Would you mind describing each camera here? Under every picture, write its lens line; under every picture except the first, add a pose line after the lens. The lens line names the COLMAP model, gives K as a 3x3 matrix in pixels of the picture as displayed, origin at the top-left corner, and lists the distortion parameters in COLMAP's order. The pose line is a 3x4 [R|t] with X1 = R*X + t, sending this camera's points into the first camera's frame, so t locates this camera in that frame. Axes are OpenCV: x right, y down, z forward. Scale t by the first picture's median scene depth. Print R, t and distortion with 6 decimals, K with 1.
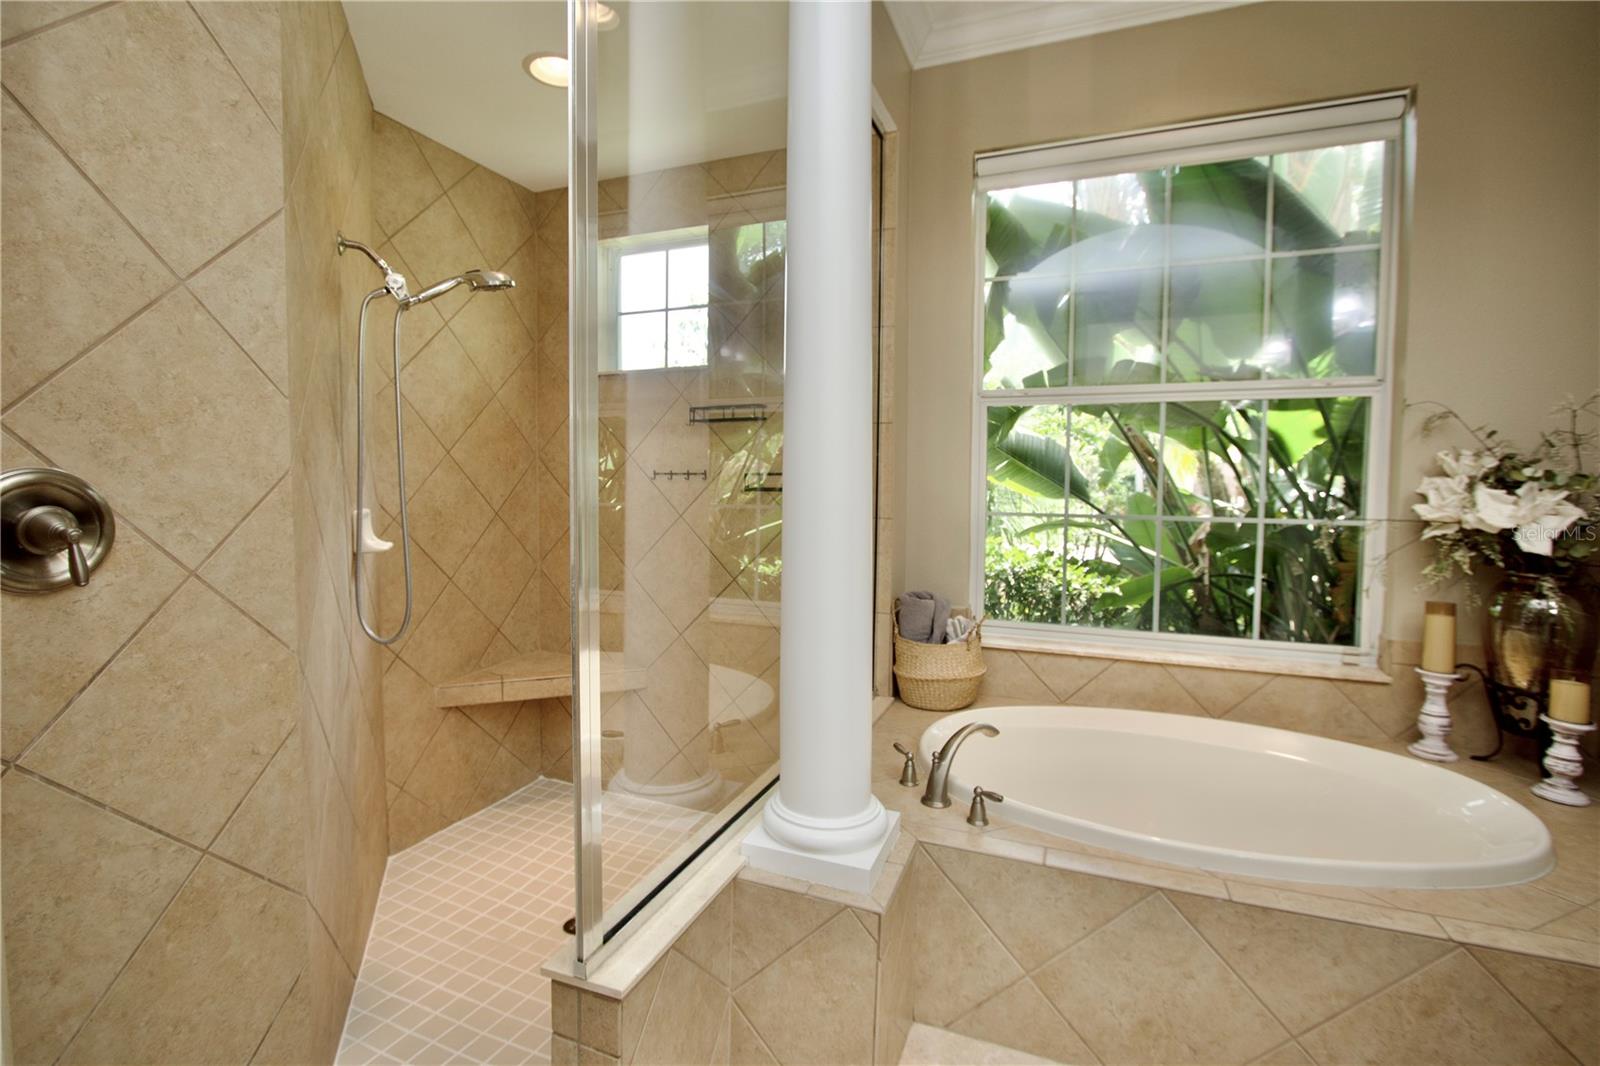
lens RADIAL K [[739.4, 0, 789.2], [0, 739.4, 518.9], [0, 0, 1]] dist [-0.018293, 0.002328]
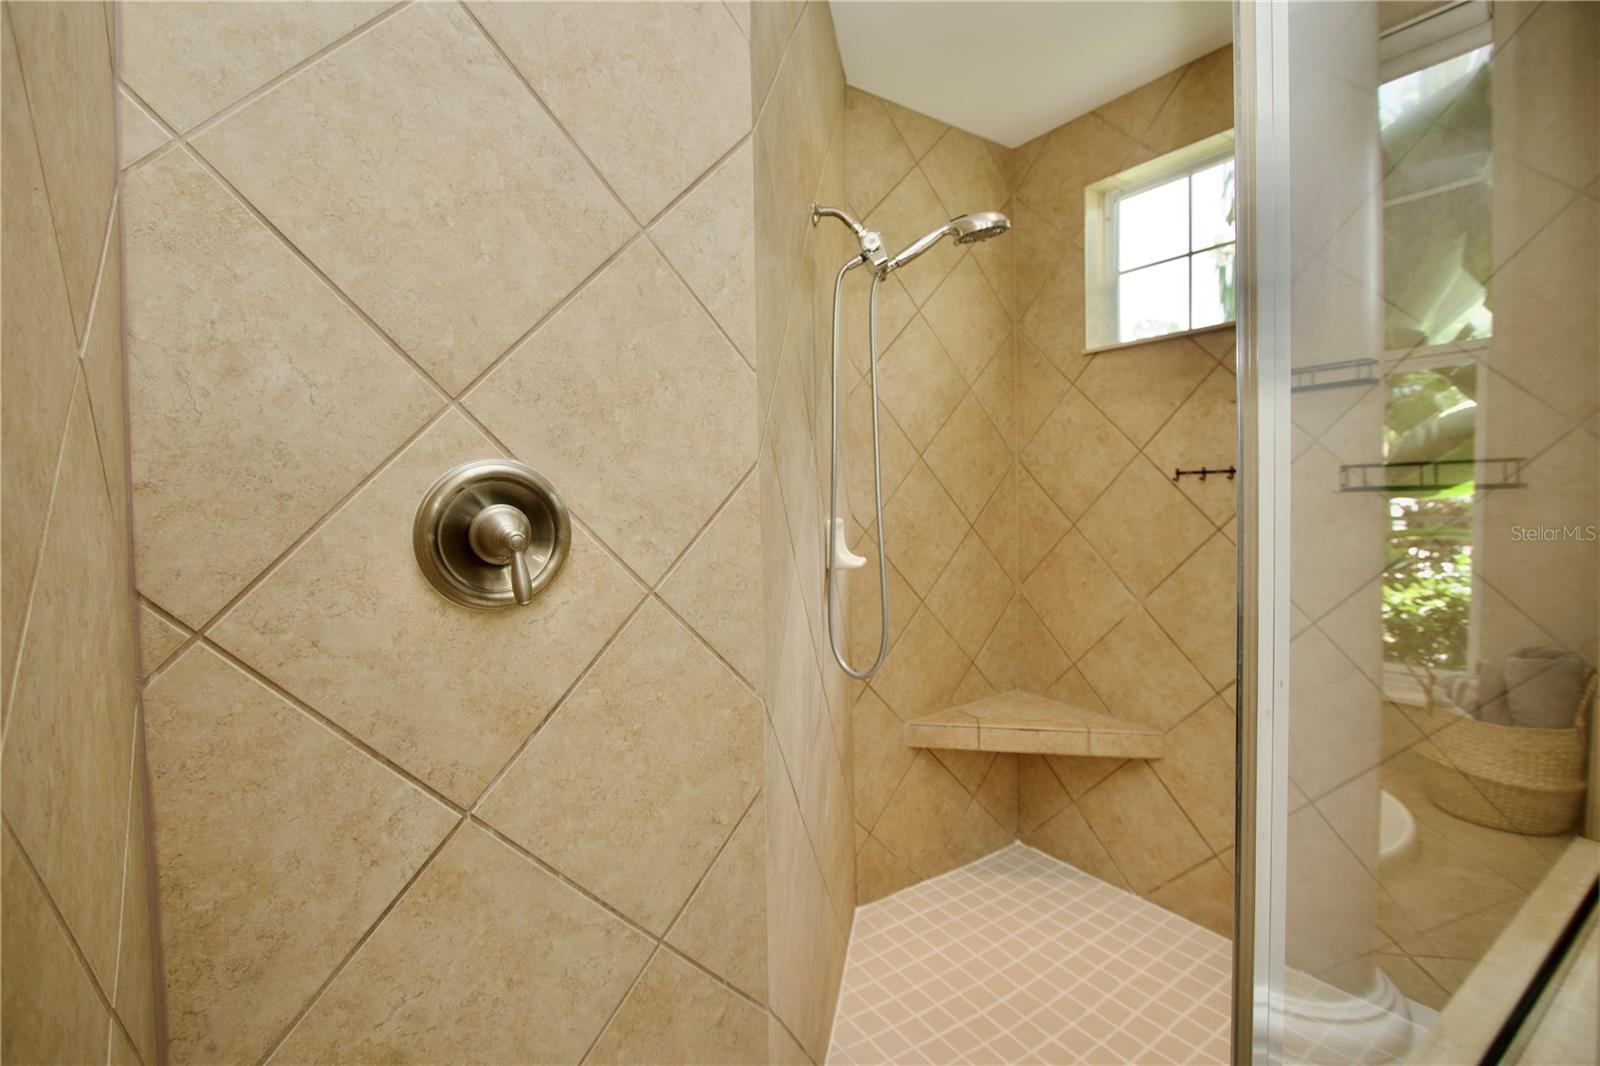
lens RADIAL K [[739.4, 0, 784.5], [0, 739.4, 521.8], [0, 0, 1]] dist [-0.018293, 0.002328]
pose [[0.830623, -0.003504, -0.556824, -0.223533], [-0.007989, 0.999802, -0.018209, 0.010845], [0.556778, 0.019574, 0.830431, 0.373366]]
